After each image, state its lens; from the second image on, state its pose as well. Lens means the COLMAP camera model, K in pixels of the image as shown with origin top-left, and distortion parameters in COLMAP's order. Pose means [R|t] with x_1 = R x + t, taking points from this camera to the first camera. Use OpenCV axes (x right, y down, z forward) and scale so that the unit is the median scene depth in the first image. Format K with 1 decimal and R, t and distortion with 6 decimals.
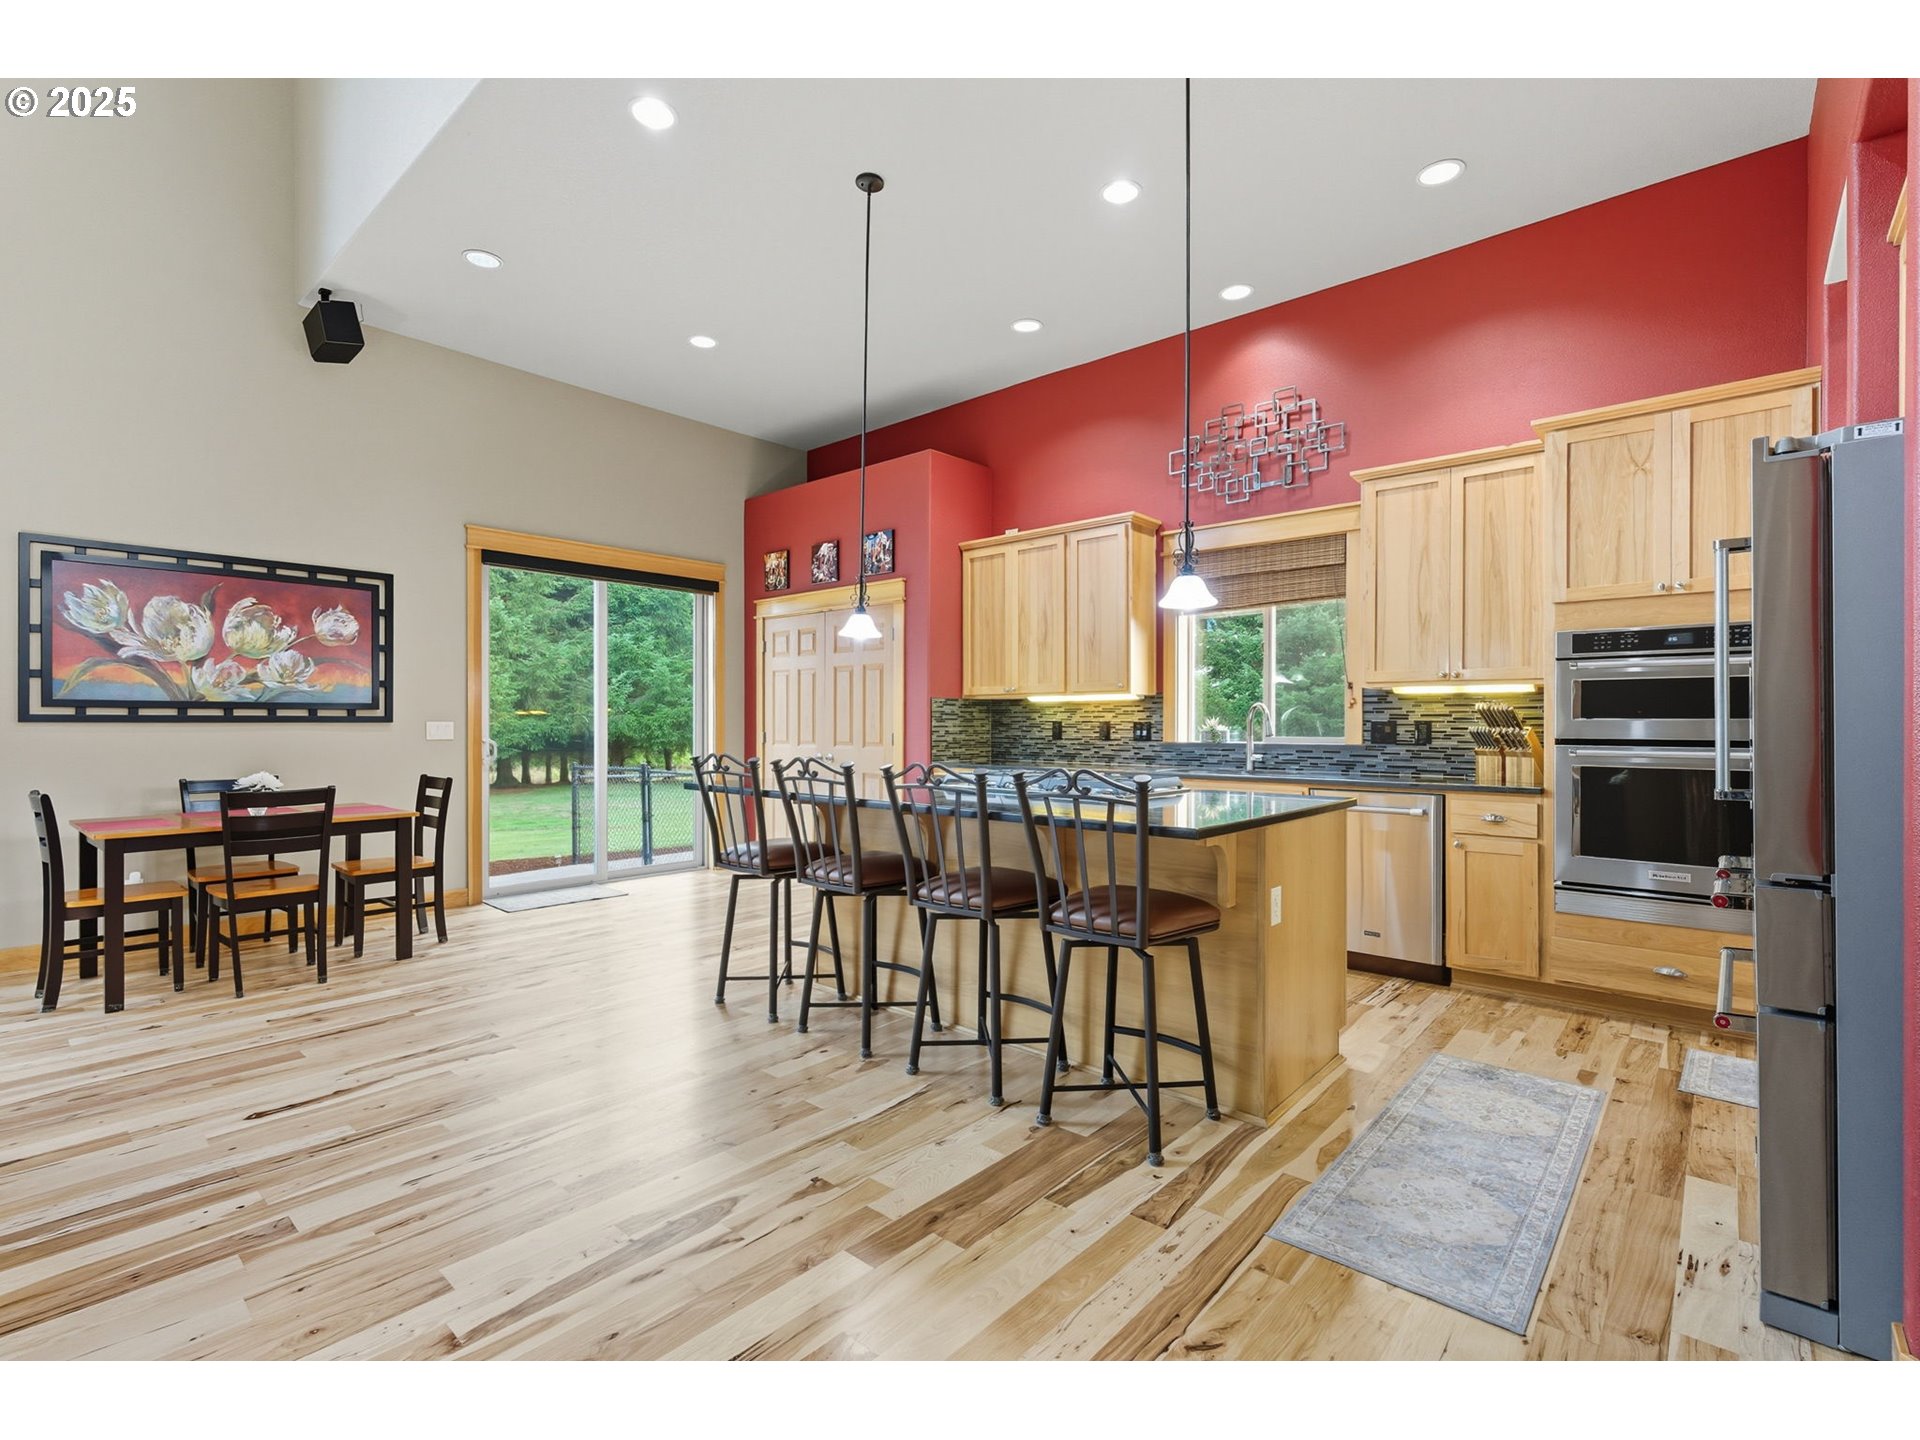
lens RADIAL K [[894.1, 0, 960.0], [0, 894.1, 720.0], [0, 0, 1]] dist [0.002746, 0.001030]
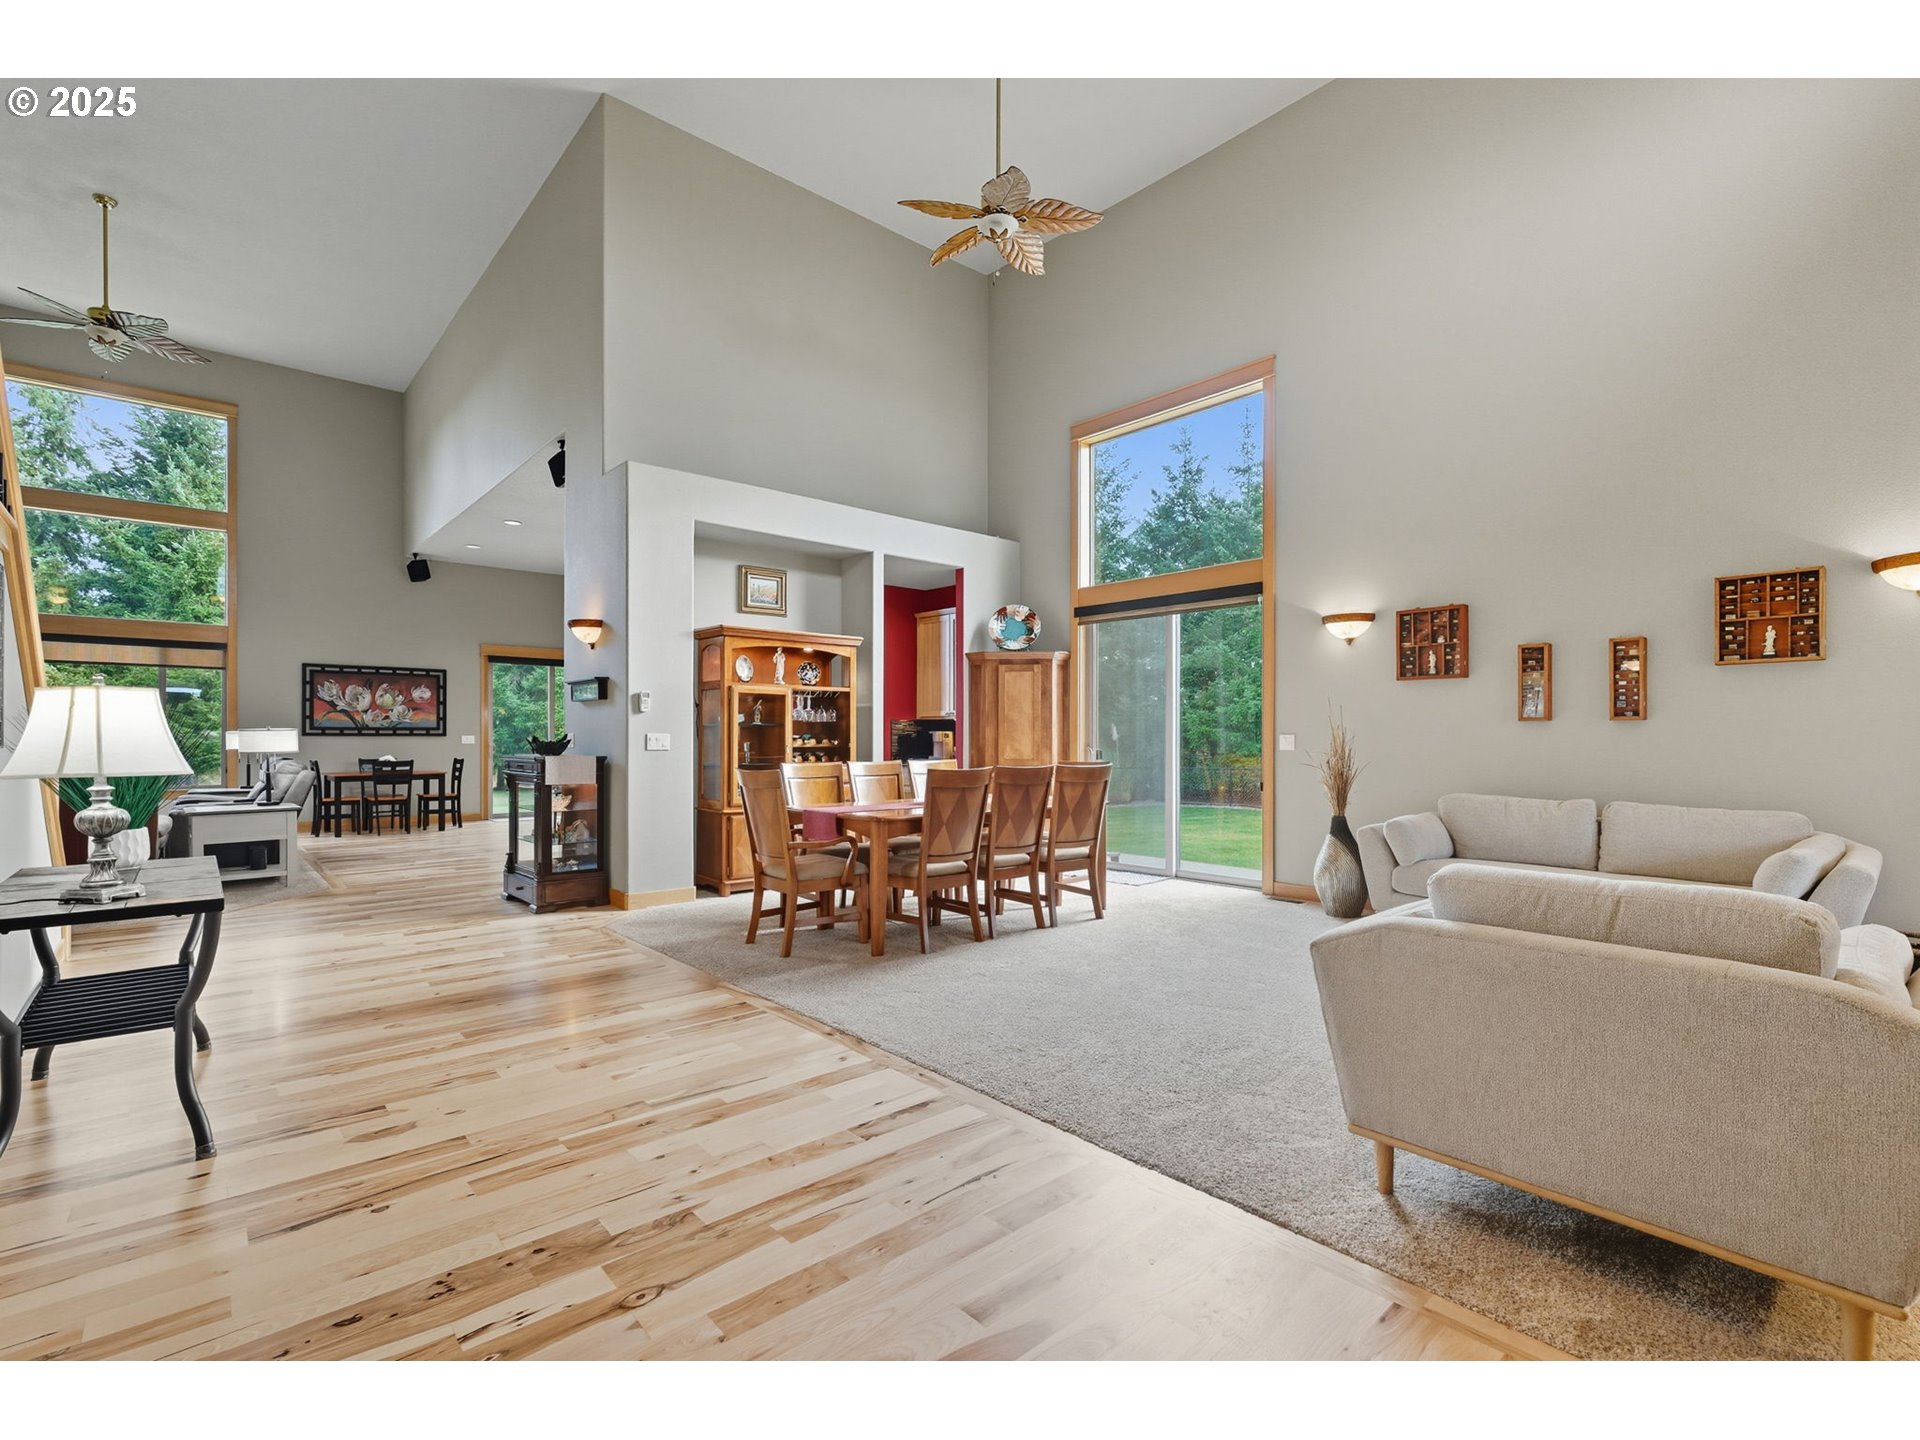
lens RADIAL K [[865.0, 0, 971.1], [0, 865.0, 729.1], [0, 0, 1]] dist [-0.003152, 0.000572]
pose [[0.995246, -0.003296, -0.097337, 1.095716], [0.002714, 0.999978, -0.006119, 0.003092], [0.097355, 0.005826, 0.995233, -1.268546]]
